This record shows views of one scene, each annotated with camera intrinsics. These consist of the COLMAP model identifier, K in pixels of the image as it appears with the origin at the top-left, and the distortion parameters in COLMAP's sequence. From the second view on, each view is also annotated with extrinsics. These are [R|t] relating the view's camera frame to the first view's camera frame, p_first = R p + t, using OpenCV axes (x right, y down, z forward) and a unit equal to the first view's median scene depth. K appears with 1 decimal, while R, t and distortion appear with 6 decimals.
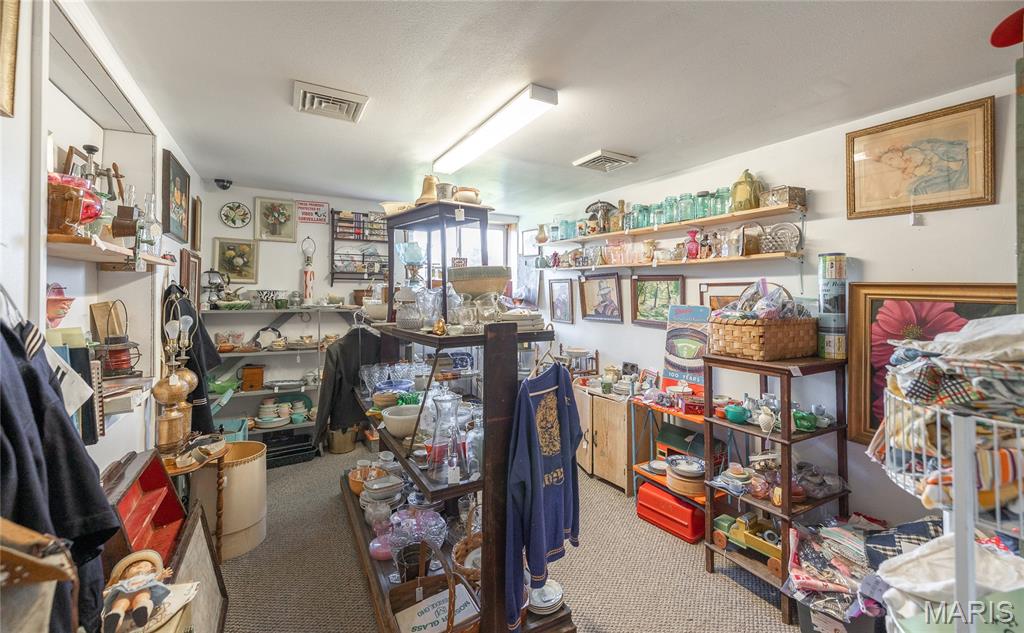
lens RADIAL K [[425.2, 0, 513.1], [0, 425.2, 285.6], [0, 0, 1]] dist [0.001977, 0.000225]
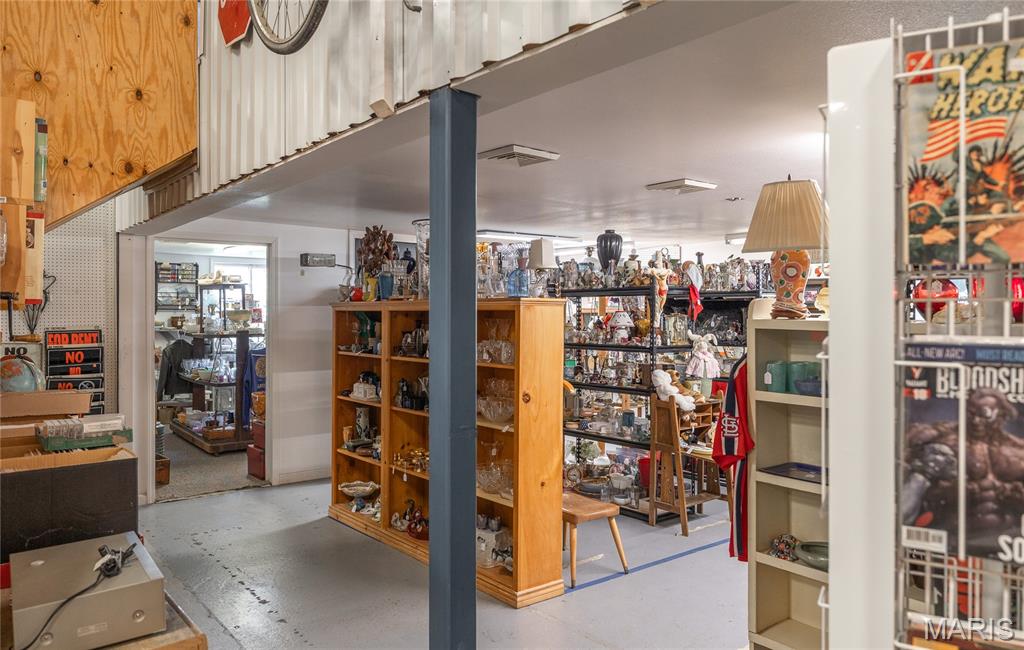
lens RADIAL K [[734.2, 0, 495.7], [0, 734.2, 309.7], [0, 0, 1]] dist [0.001775, -0.000221]
pose [[0.991809, 0.001770, 0.127716, 0.416512], [-0.003022, 0.999949, 0.009614, -0.042615], [-0.127692, -0.009921, 0.991764, -1.674728]]
